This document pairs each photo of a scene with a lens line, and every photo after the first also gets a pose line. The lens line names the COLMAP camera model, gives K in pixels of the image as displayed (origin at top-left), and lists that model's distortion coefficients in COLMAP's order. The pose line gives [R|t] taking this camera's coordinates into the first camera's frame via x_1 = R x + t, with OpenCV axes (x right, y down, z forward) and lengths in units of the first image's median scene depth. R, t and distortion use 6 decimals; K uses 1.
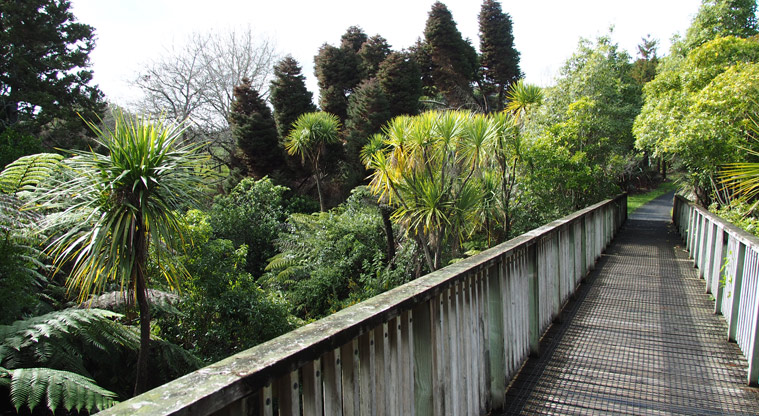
lens RADIAL K [[811.9, 0, 379.5], [0, 811.9, 208.0], [0, 0, 1]] dist [-0.027709, -0.021776]
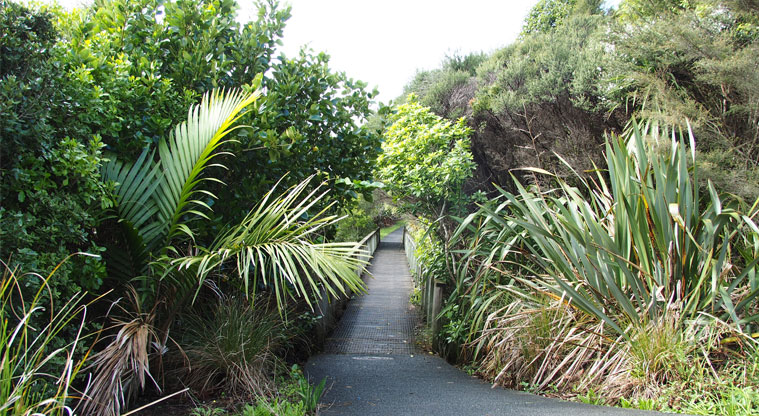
lens RADIAL K [[811.9, 0, 379.5], [0, 811.9, 208.0], [0, 0, 1]] dist [-0.027709, -0.021776]
pose [[0.953272, 0.009768, 0.301957, -0.373843], [0.001666, 0.999292, -0.037587, 0.009653], [-0.302110, 0.036334, 0.952580, -1.123935]]
